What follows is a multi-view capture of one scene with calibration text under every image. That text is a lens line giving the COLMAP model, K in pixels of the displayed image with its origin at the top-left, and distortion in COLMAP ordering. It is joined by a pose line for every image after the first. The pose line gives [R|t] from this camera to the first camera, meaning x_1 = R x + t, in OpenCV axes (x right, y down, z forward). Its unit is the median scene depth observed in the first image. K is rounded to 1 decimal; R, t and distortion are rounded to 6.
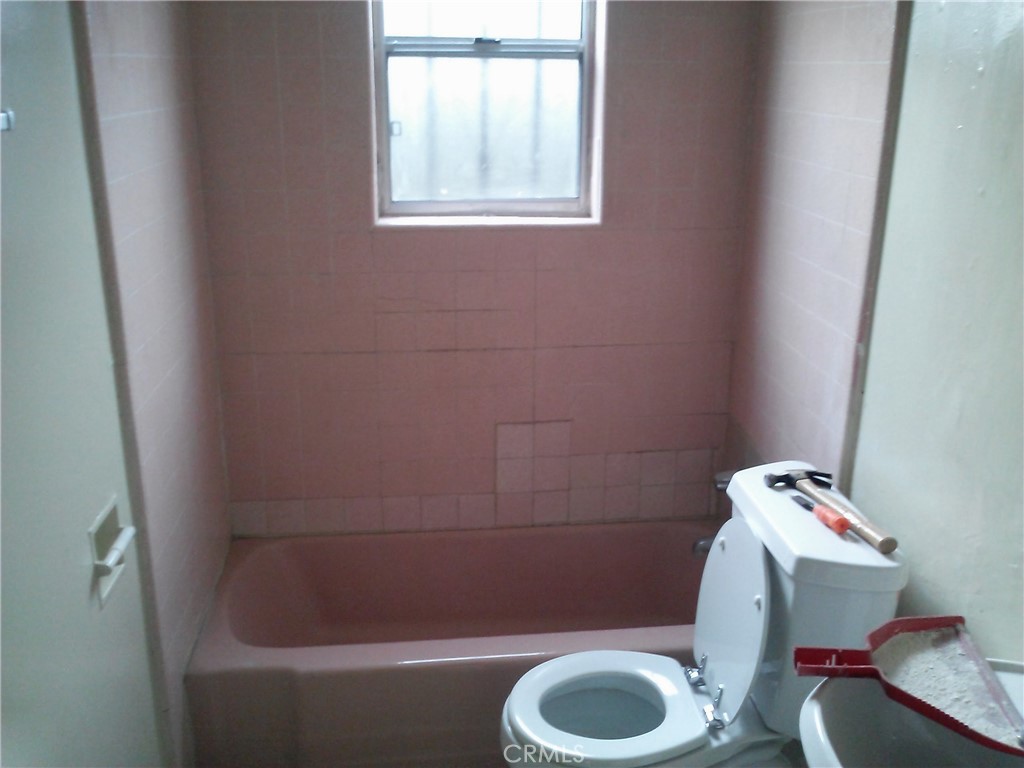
lens RADIAL K [[973.7, 0, 514.3], [0, 973.7, 383.8], [0, 0, 1]] dist [0.011449, 0.000000]
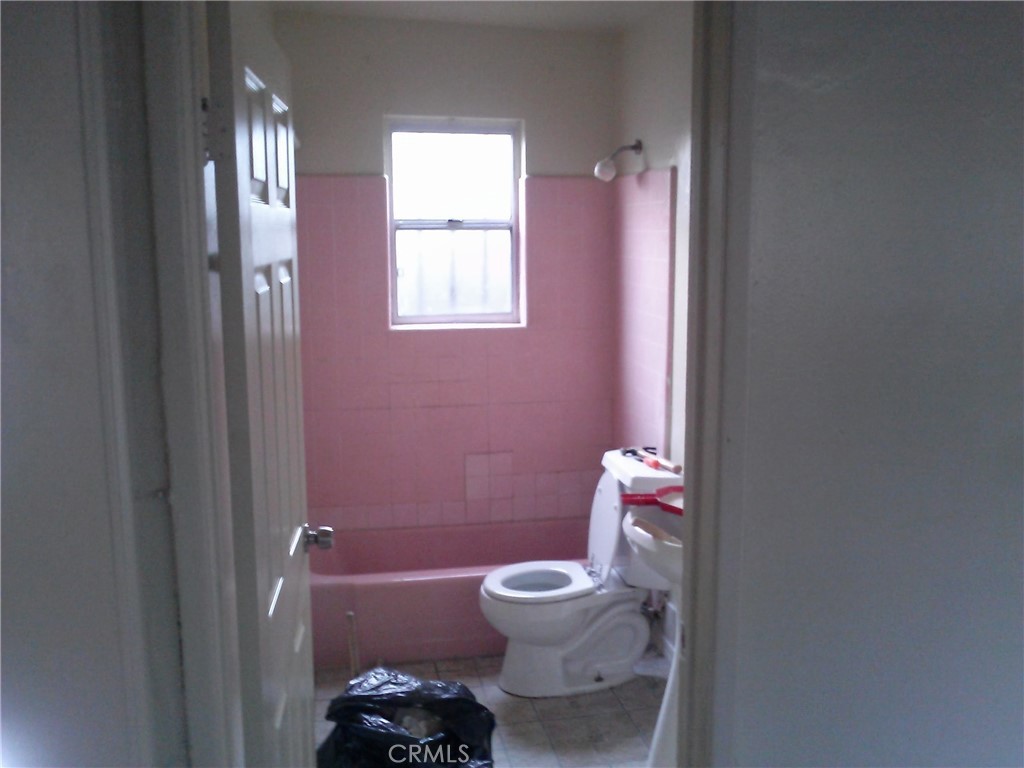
lens RADIAL K [[973.7, 0, 510.6], [0, 973.7, 384.0], [0, 0, 1]] dist [0.011449, 0.000000]
pose [[0.997483, -0.026282, 0.065856, -0.047976], [0.036191, 0.987390, -0.154115, 0.181541], [-0.060975, 0.156111, 0.985856, -0.593568]]
